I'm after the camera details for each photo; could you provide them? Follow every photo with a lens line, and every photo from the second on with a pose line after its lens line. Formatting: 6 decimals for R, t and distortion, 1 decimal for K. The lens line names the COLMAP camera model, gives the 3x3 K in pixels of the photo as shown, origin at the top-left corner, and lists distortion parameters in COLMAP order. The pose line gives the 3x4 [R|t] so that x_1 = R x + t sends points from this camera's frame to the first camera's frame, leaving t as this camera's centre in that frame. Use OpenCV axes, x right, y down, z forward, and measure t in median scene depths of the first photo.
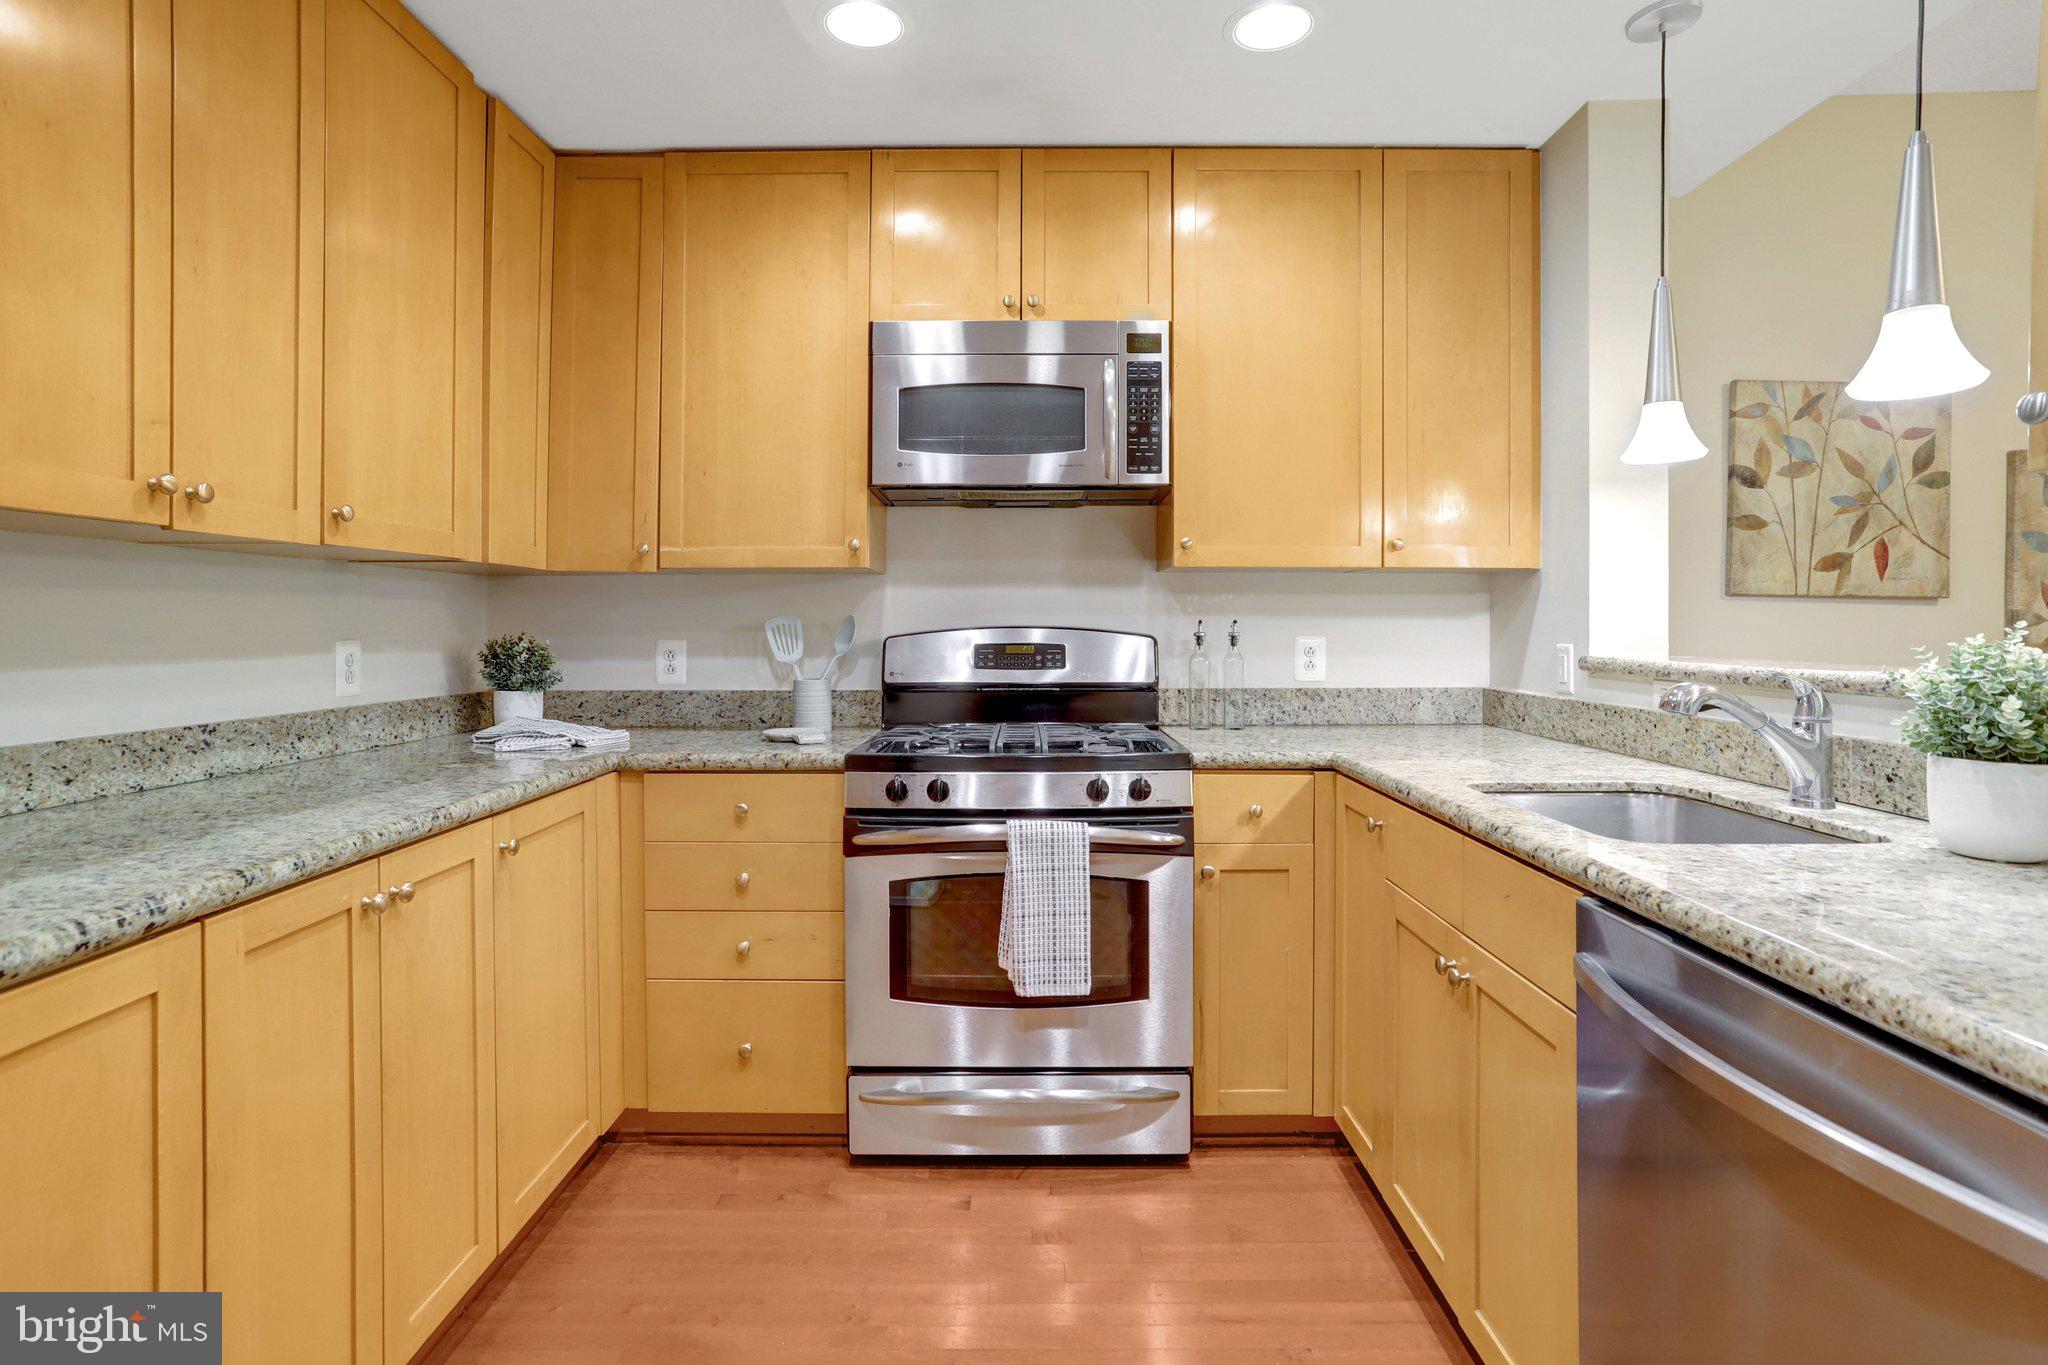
lens RADIAL K [[1016.3, 0, 1028.5], [0, 1016.3, 624.4], [0, 0, 1]] dist [-0.038572, 0.026009]
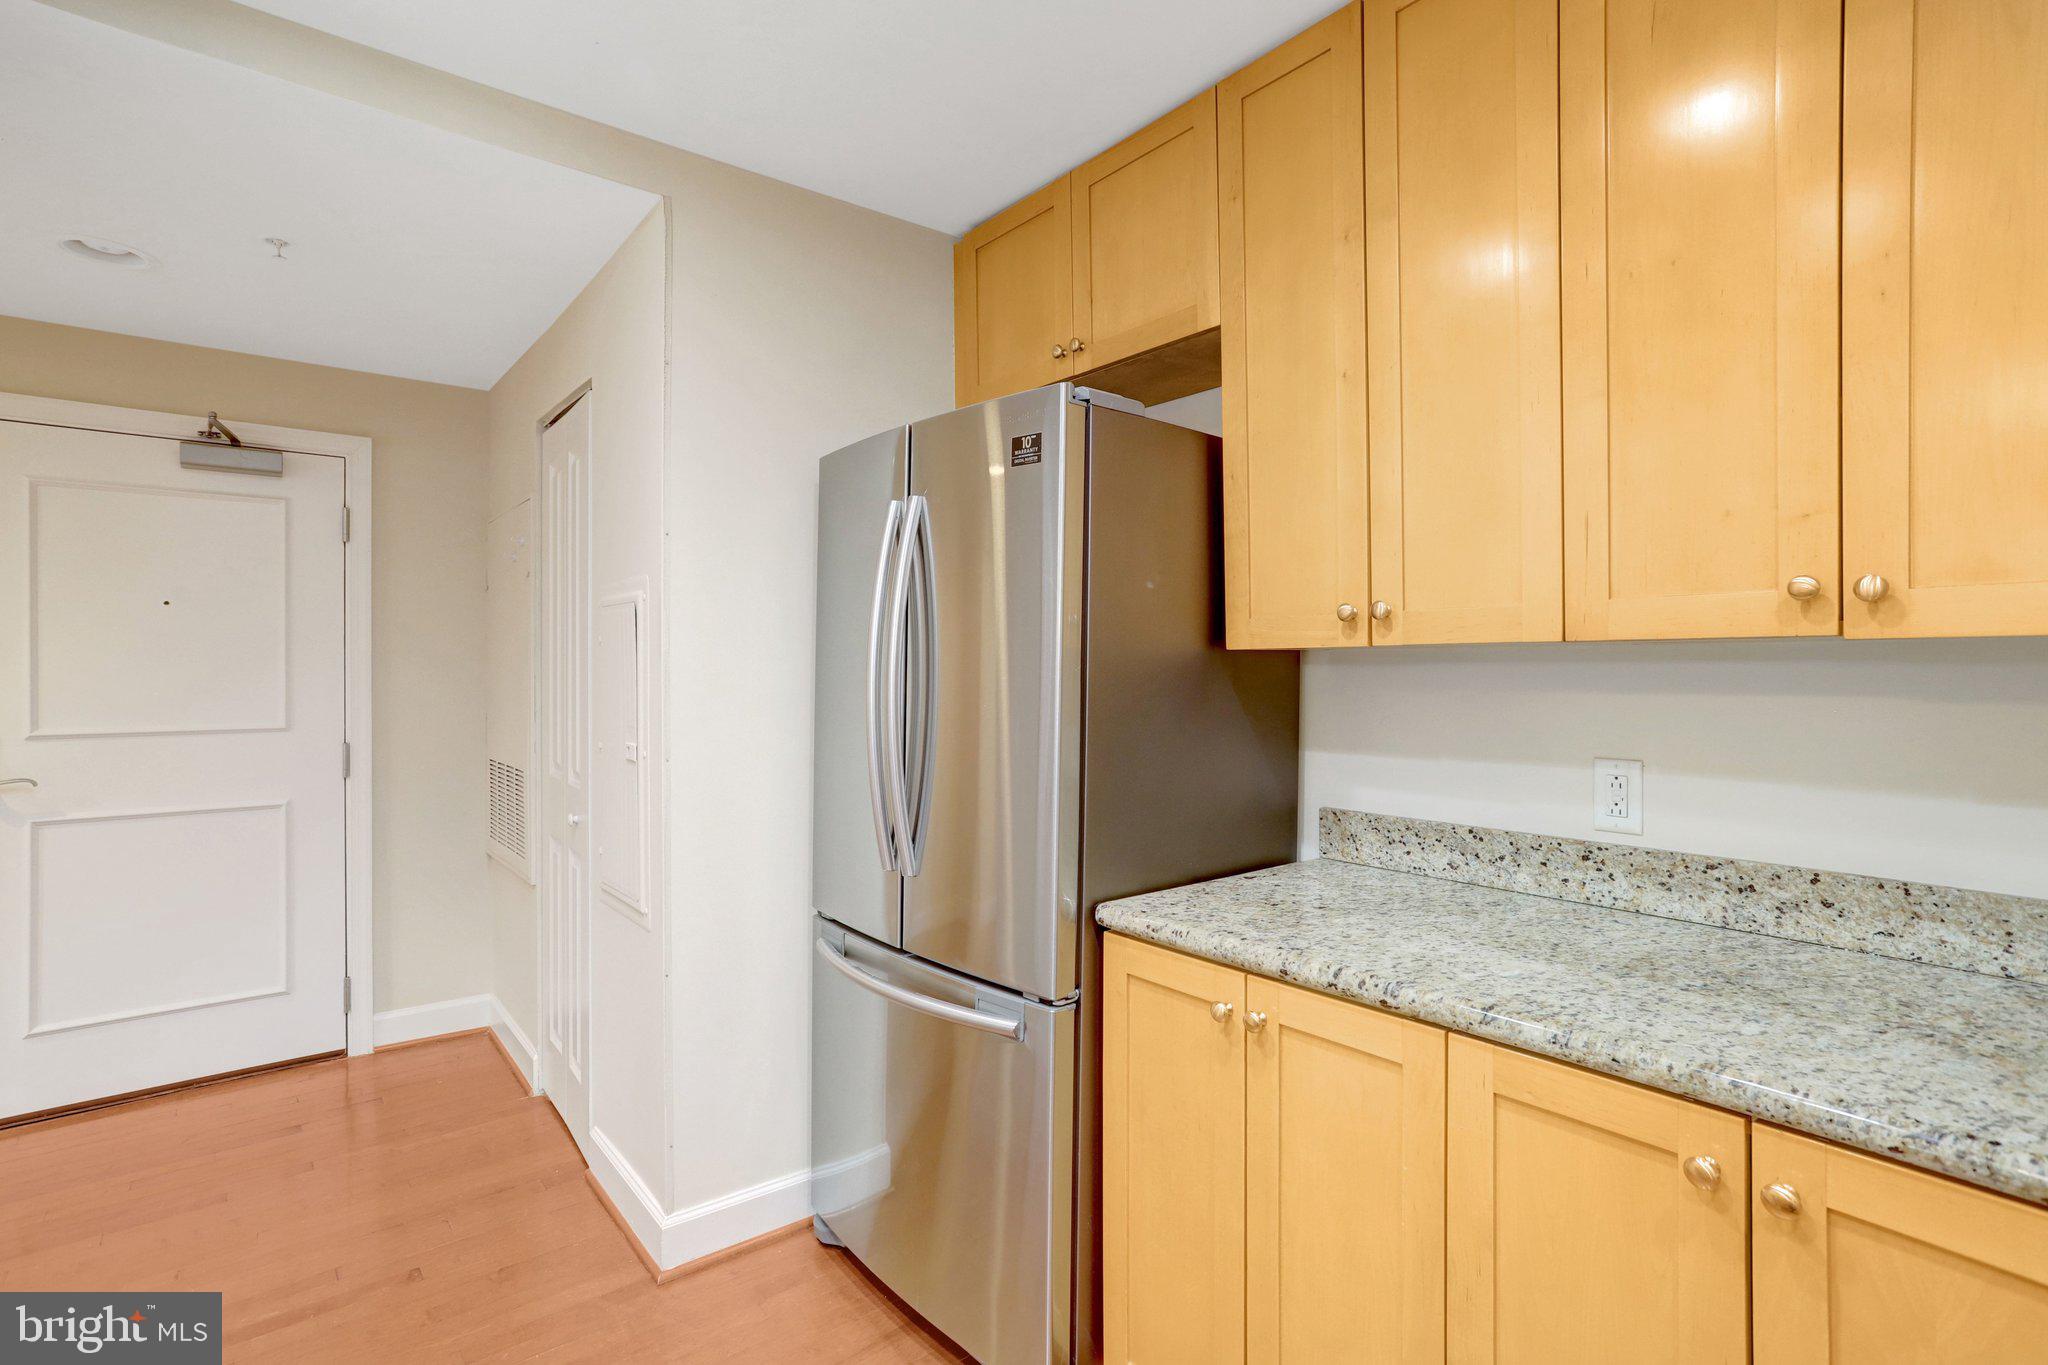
lens RADIAL K [[1016.3, 0, 1034.1], [0, 1016.3, 674.0], [0, 0, 1]] dist [-0.038572, 0.026009]
pose [[-0.781726, 0.001993, -0.623619, 0.085240], [-0.000091, 0.999995, 0.003311, -0.040419], [0.623622, 0.002645, -0.781722, 0.717108]]
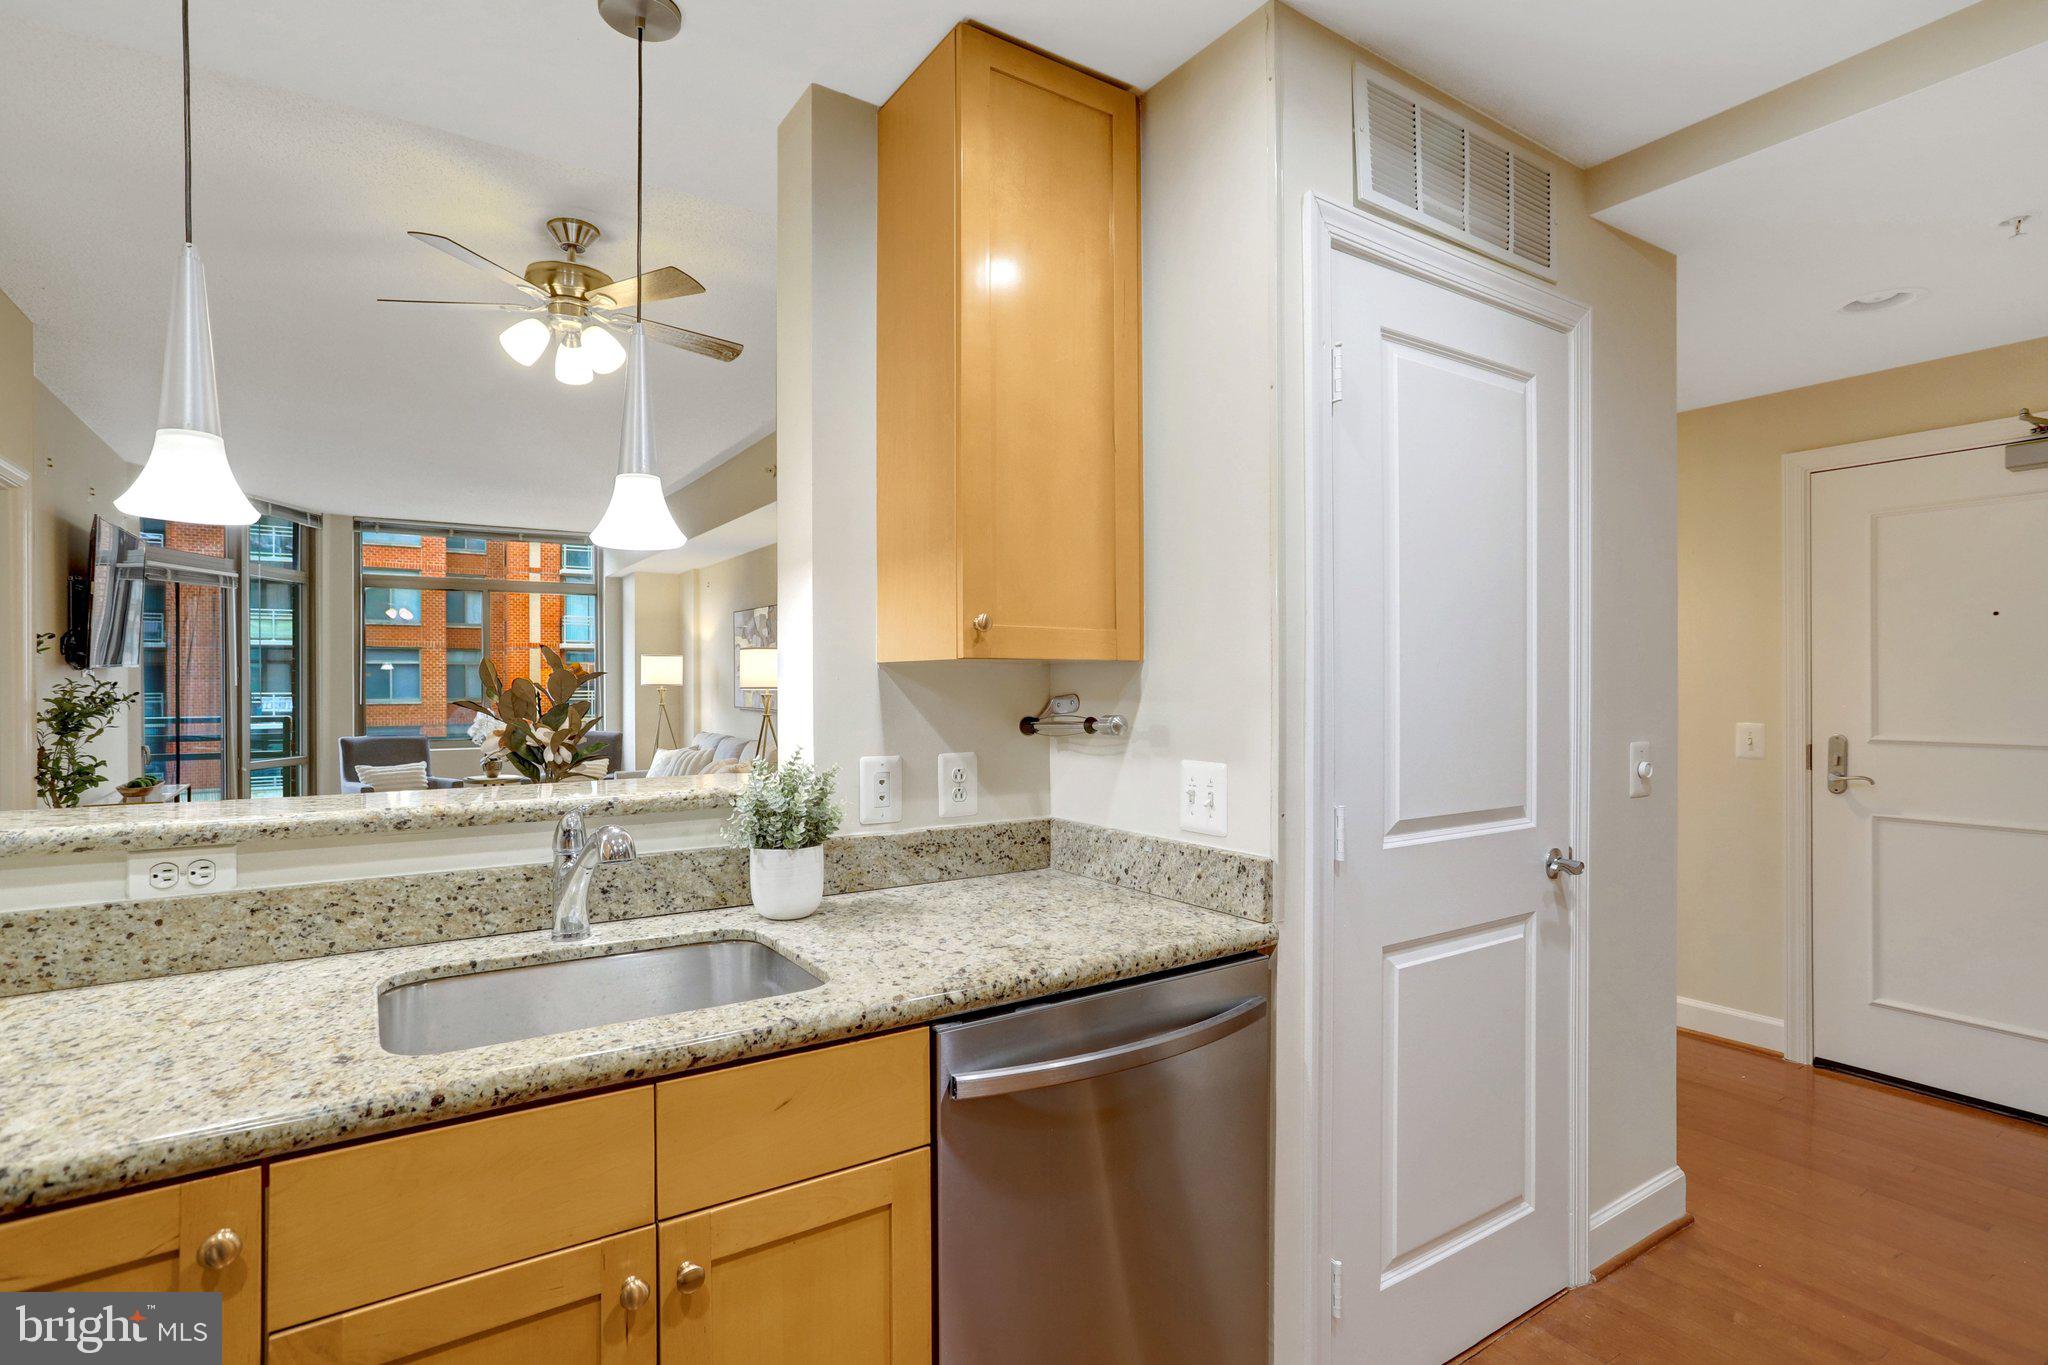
lens RADIAL K [[1016.3, 0, 1010.4], [0, 1016.3, 685.4], [0, 0, 1]] dist [-0.038572, 0.026009]
pose [[-0.549223, -0.000438, 0.835676, -0.187599], [0.004019, 0.999987, 0.003166, -0.044521], [-0.835666, 0.005097, -0.549214, 0.749780]]
